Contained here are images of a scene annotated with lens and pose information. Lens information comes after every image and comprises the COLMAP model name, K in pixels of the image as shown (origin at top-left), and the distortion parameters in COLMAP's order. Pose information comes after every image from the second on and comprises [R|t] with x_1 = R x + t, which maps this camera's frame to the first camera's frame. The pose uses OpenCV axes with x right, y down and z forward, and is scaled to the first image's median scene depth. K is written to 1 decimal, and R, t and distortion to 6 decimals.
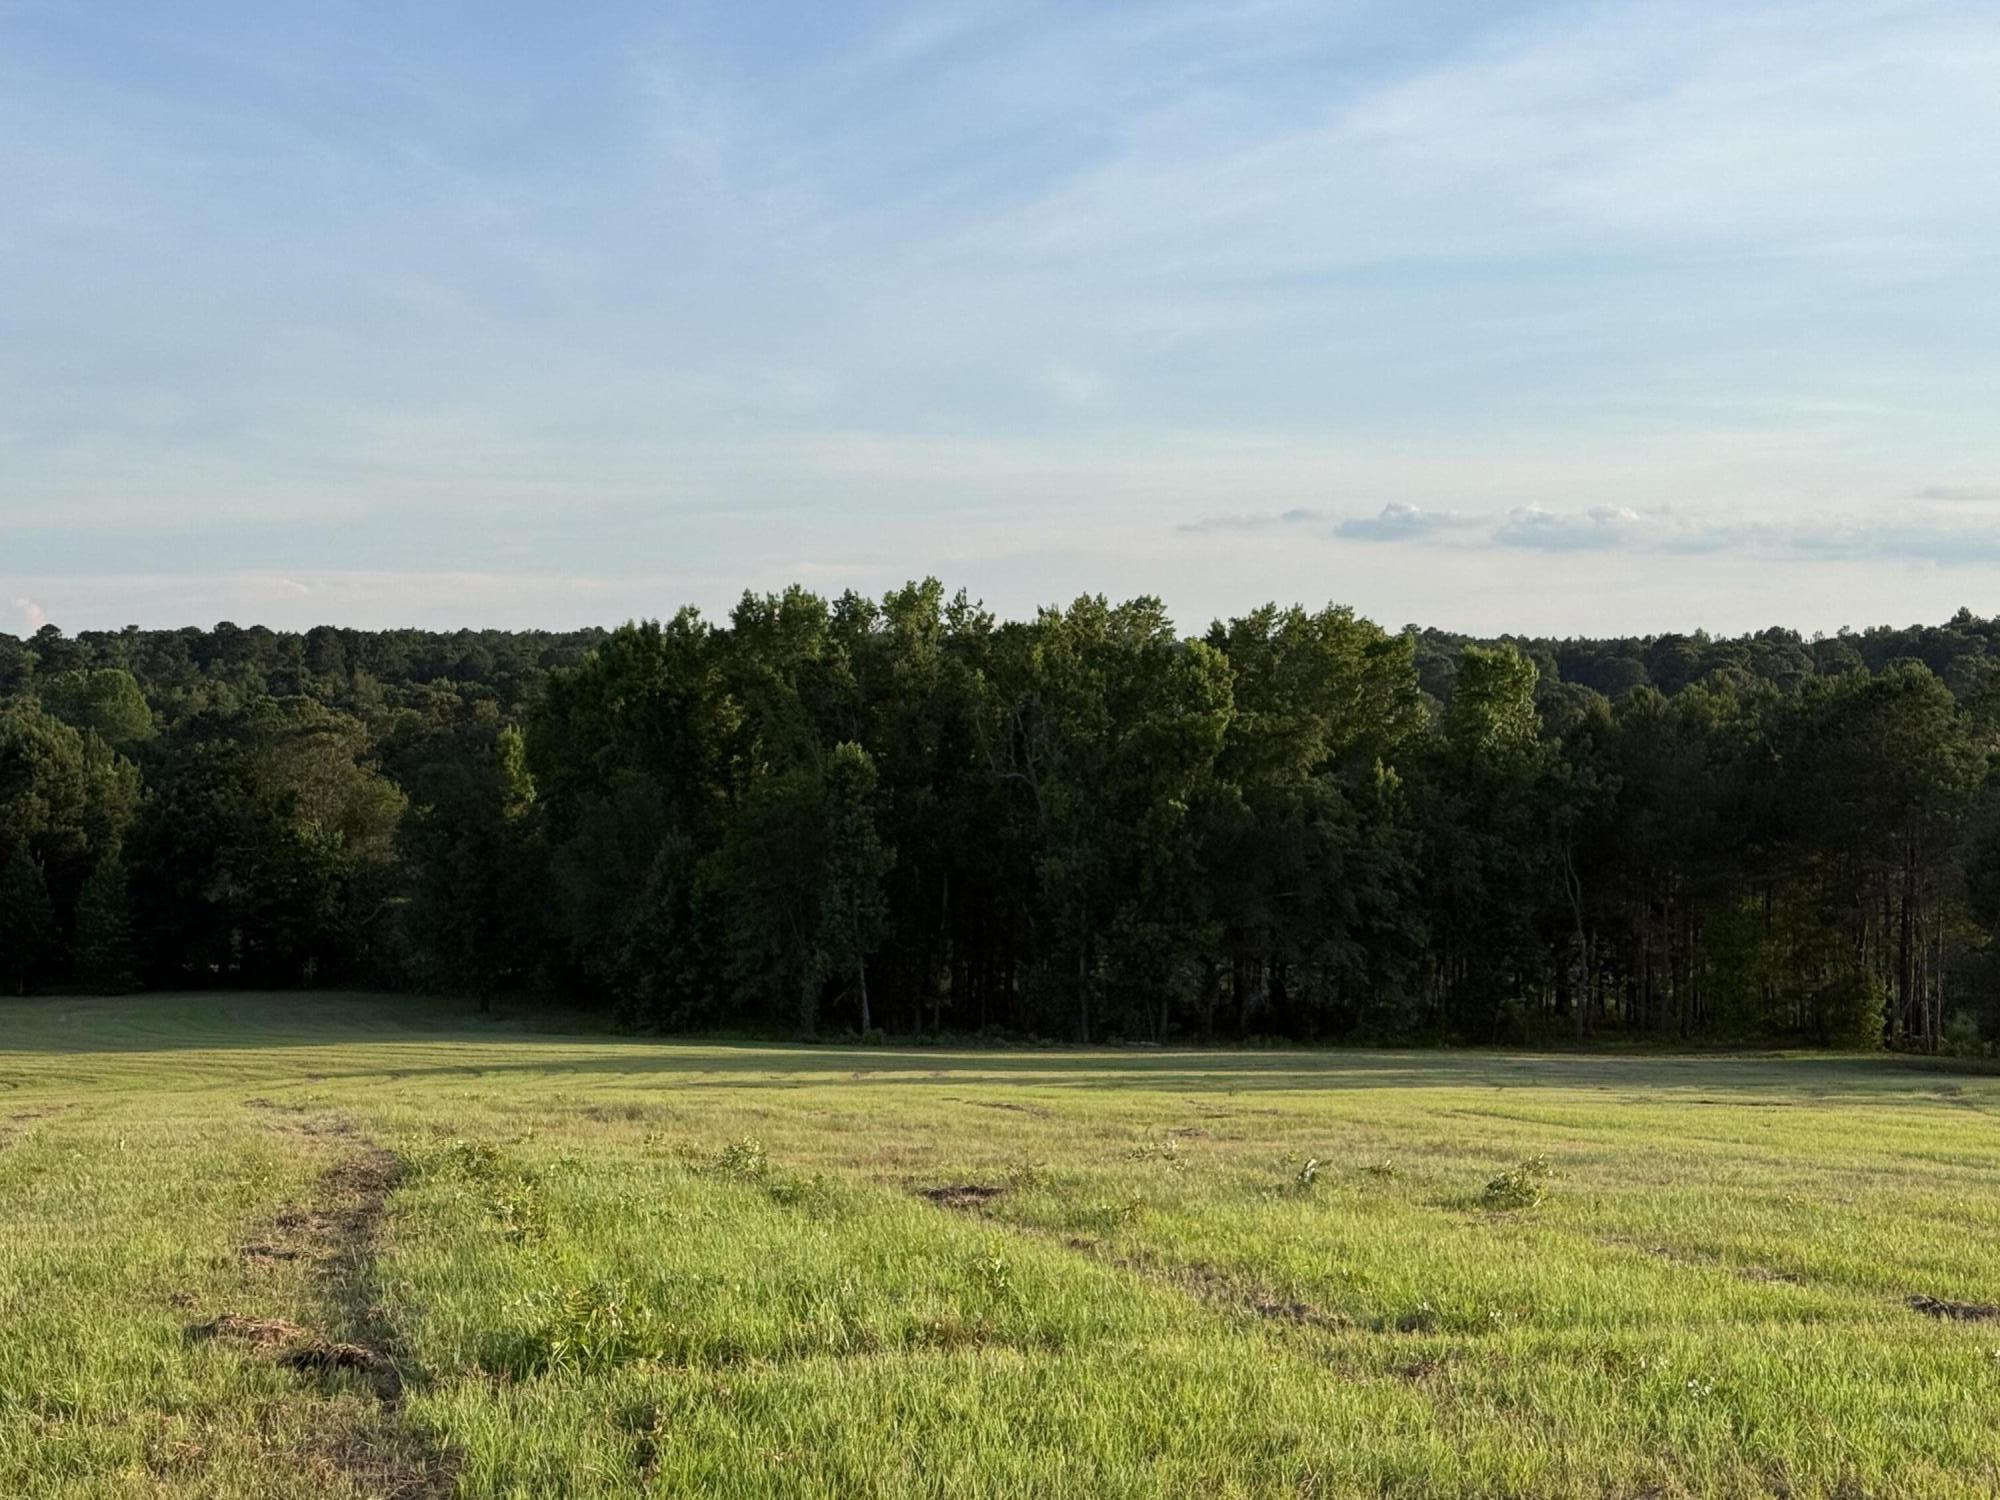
lens RADIAL K [[3727.8, 0, 954.8], [0, 3727.8, 734.1], [0, 0, 1]] dist [0.196404, 0.000000]
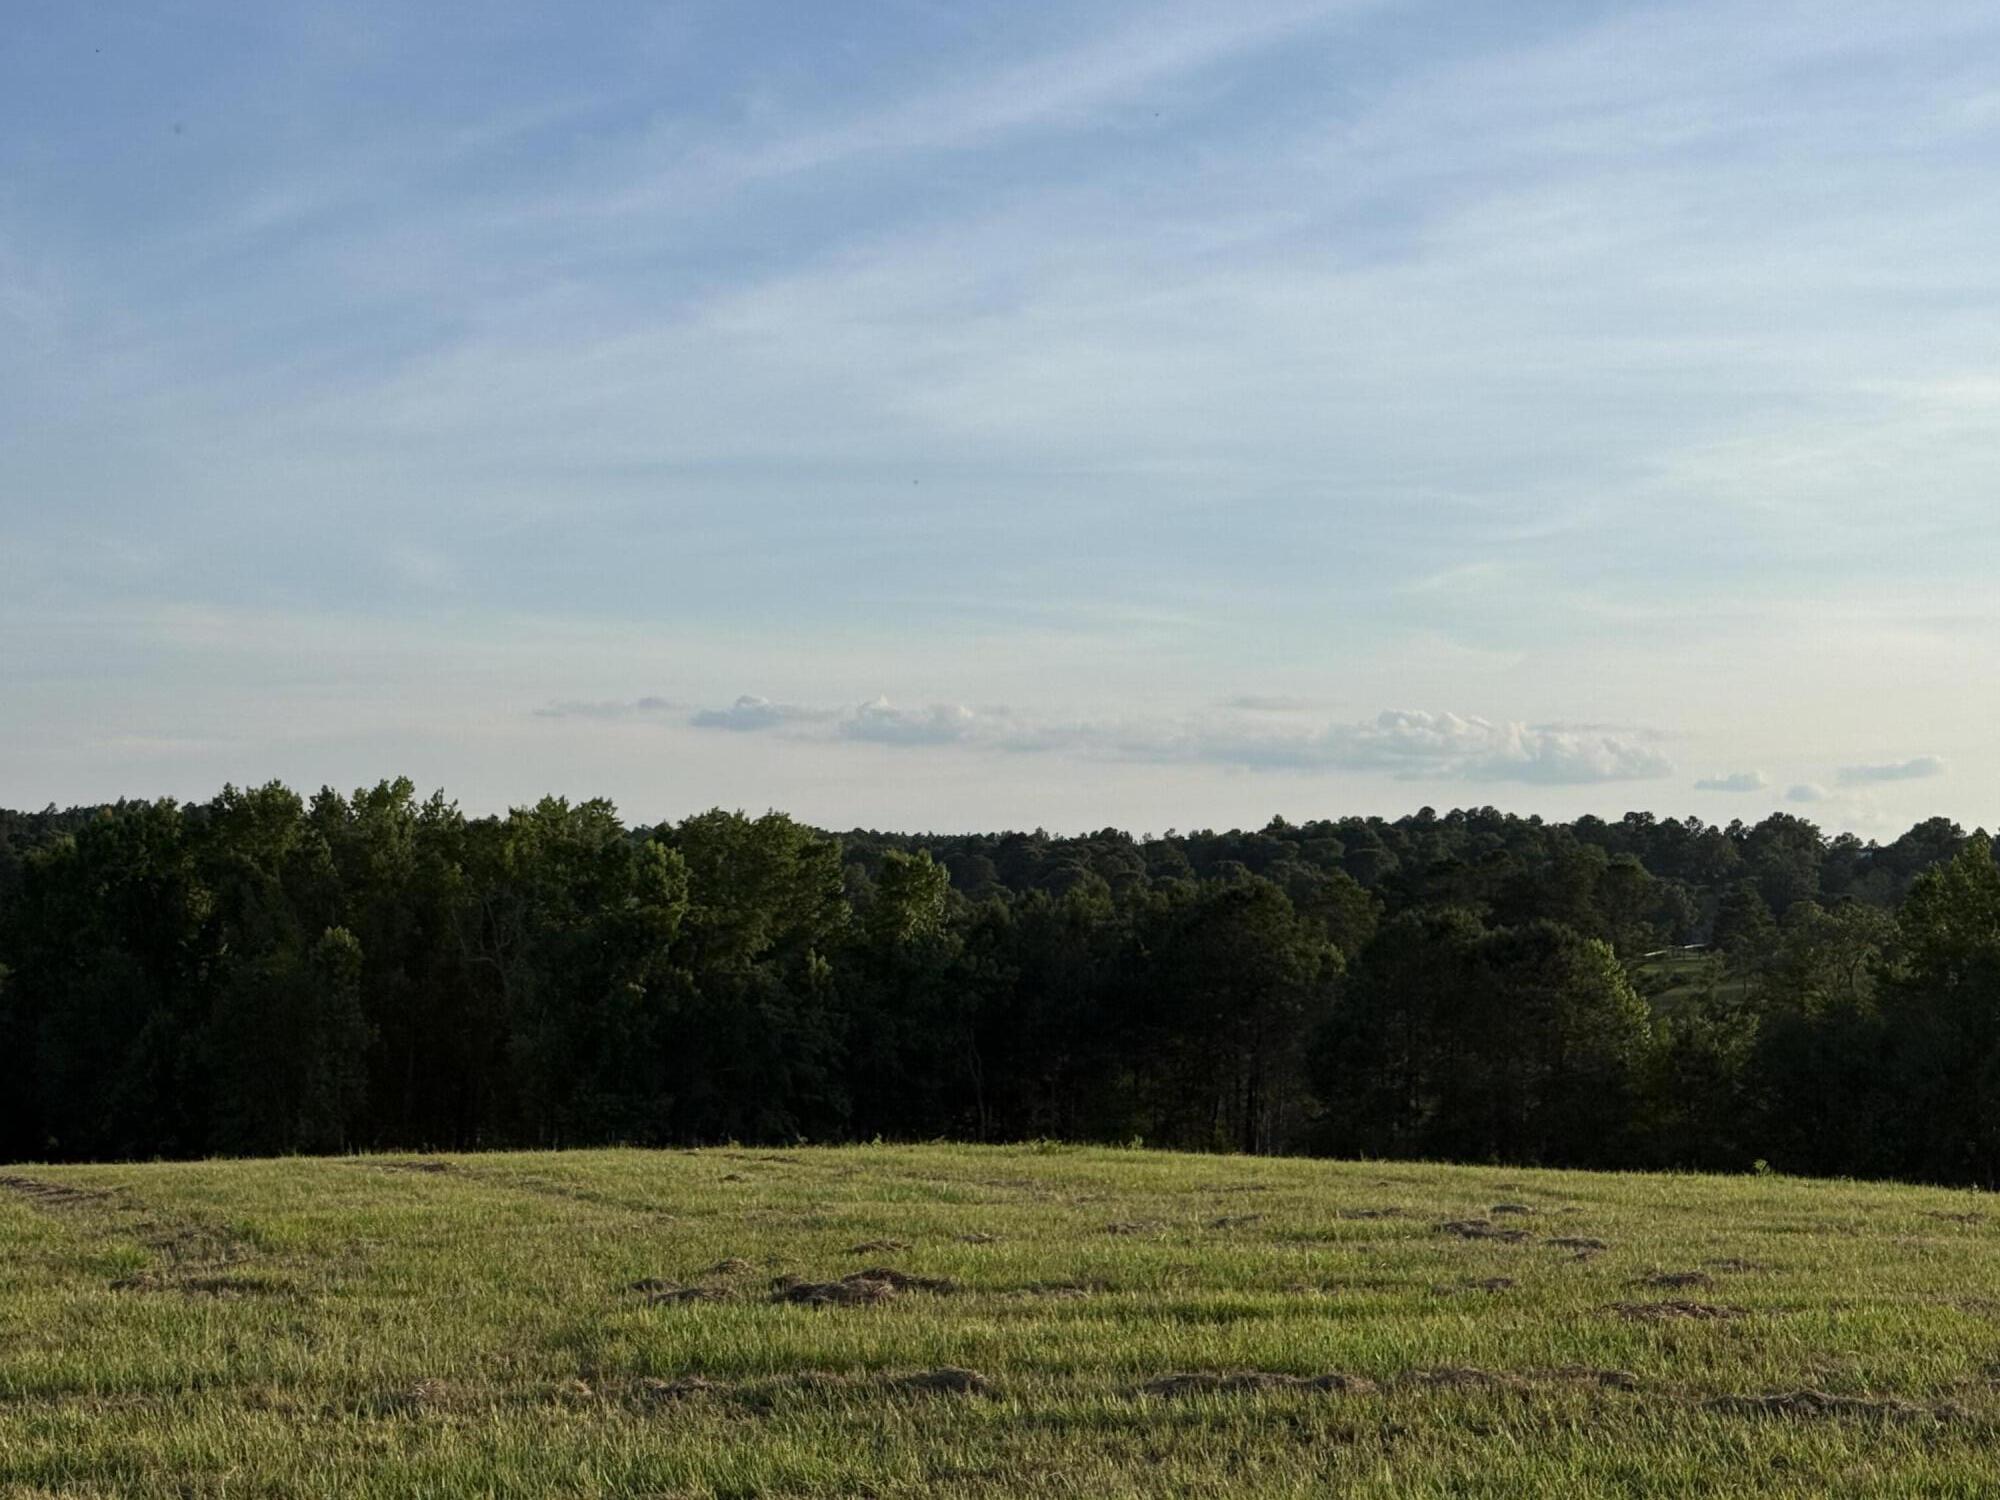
lens RADIAL K [[3727.8, 0, 1035.4], [0, 3727.8, 732.0], [0, 0, 1]] dist [0.196404, 0.000000]
pose [[0.980068, 0.028085, 0.196667, -0.042572], [-0.018213, 0.998490, -0.051824, -0.001601], [-0.197825, 0.047210, 0.979100, -0.118031]]
